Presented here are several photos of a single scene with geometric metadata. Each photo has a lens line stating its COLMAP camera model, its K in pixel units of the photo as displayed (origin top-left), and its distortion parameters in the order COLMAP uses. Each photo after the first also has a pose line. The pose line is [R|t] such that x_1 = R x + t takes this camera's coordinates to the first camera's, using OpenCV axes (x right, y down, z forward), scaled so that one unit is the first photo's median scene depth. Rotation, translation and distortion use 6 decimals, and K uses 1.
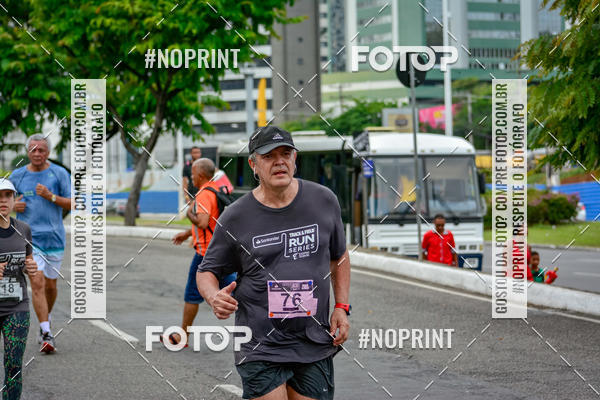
lens RADIAL K [[4234.9, 0, 276.0], [0, 4234.9, 178.5], [0, 0, 1]] dist [2.410874, 0.000000]
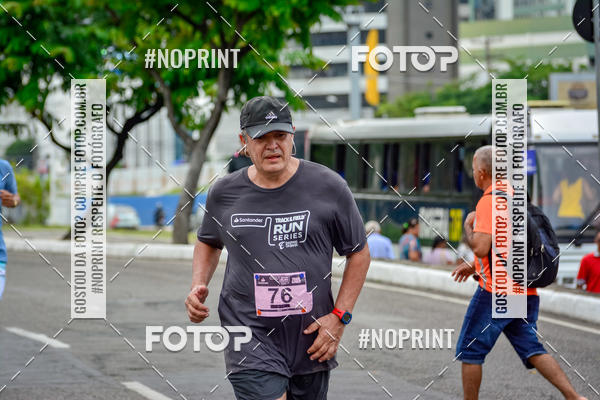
lens RADIAL K [[4234.9, 0, 301.3], [0, 4234.9, 199.2], [0, 0, 1]] dist [2.410874, 0.000000]
pose [[0.999692, 0.003144, 0.024623, -0.031583], [-0.003325, 0.999968, 0.007323, -0.001270], [-0.024600, -0.007402, 0.999670, 0.317053]]
